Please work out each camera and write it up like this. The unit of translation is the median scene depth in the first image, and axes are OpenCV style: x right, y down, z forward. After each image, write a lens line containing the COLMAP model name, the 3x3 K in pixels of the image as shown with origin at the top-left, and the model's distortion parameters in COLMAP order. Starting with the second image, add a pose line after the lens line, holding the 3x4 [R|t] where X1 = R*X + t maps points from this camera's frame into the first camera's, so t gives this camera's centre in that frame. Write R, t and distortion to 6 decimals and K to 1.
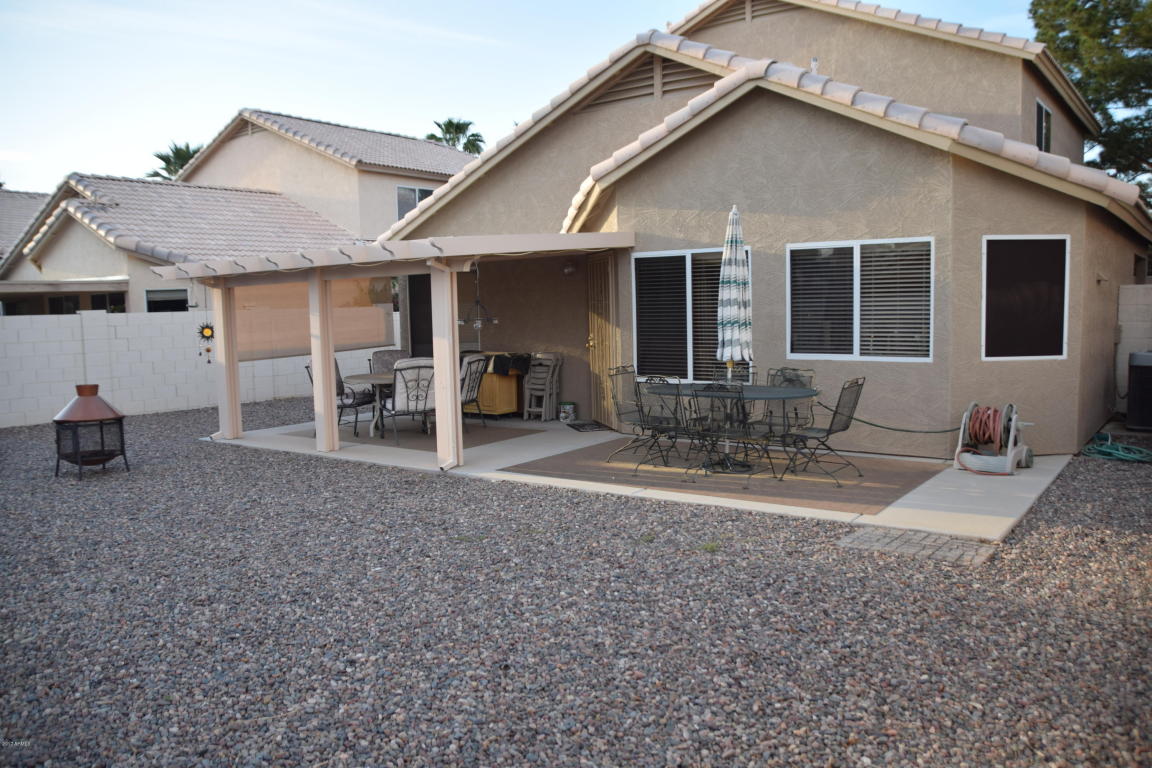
lens RADIAL K [[911.9, 0, 576.0], [0, 911.9, 384.0], [0, 0, 1]] dist [-0.139207, 0.140928]
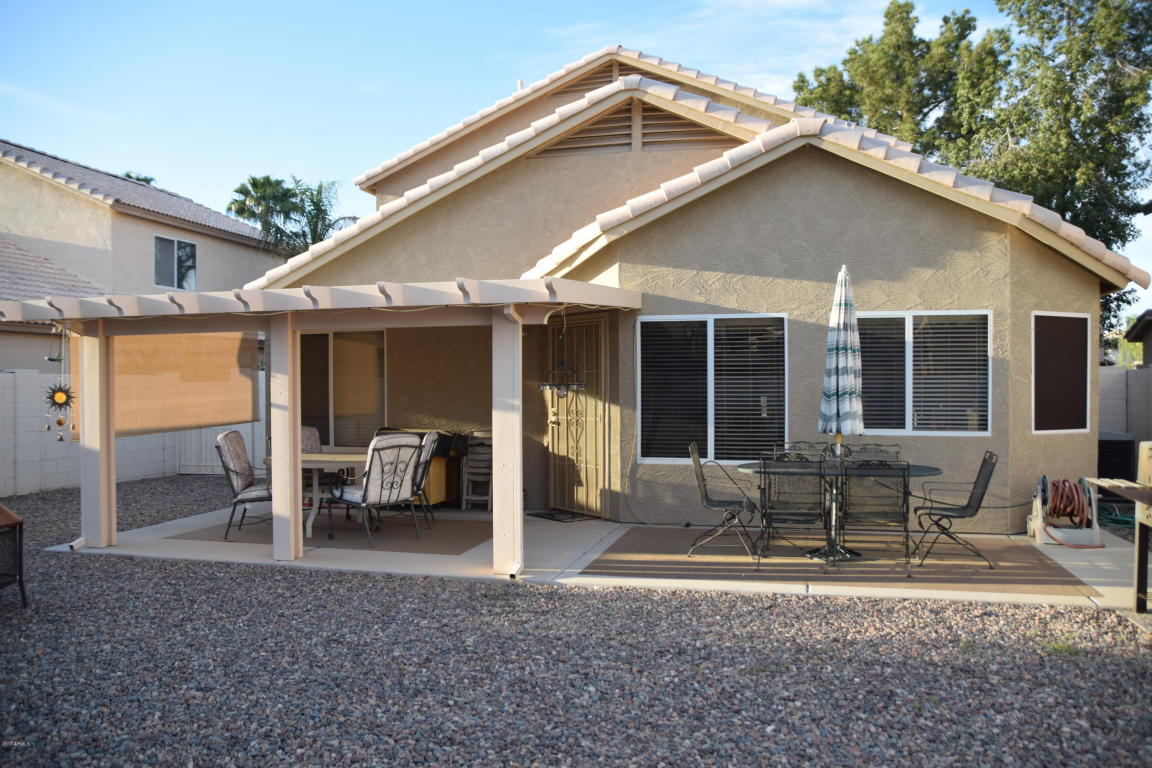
lens RADIAL K [[911.9, 0, 576.0], [0, 911.9, 384.0], [0, 0, 1]] dist [-0.139207, 0.140928]
pose [[0.926094, 0.021423, 0.376685, -0.340966], [0.013555, 0.995853, -0.089962, 0.000444], [-0.377050, 0.088419, 0.921963, 0.223391]]
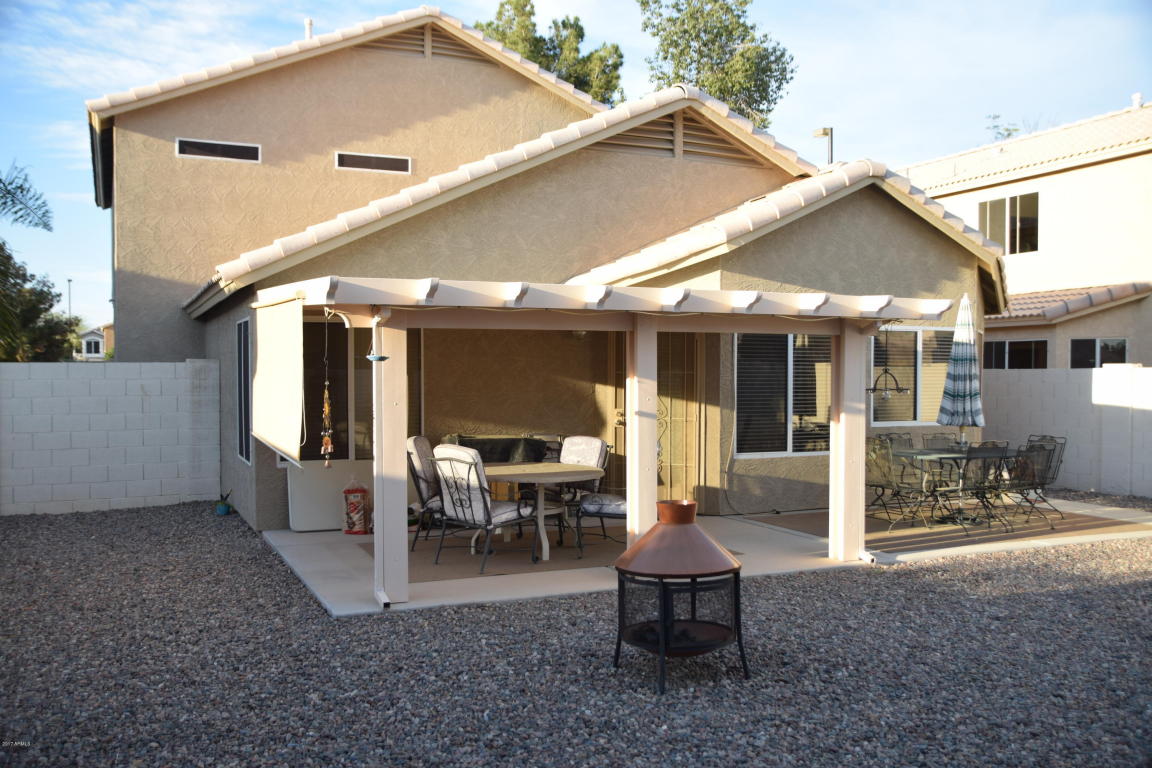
lens RADIAL K [[1013.5, 0, 576.0], [0, 1013.5, 384.0], [0, 0, 1]] dist [-0.041443, 0.001998]
pose [[0.483040, 0.014127, 0.875484, -0.982659], [0.062983, 0.996719, -0.050834, -0.037975], [-0.873330, 0.079696, 0.480565, 0.674371]]
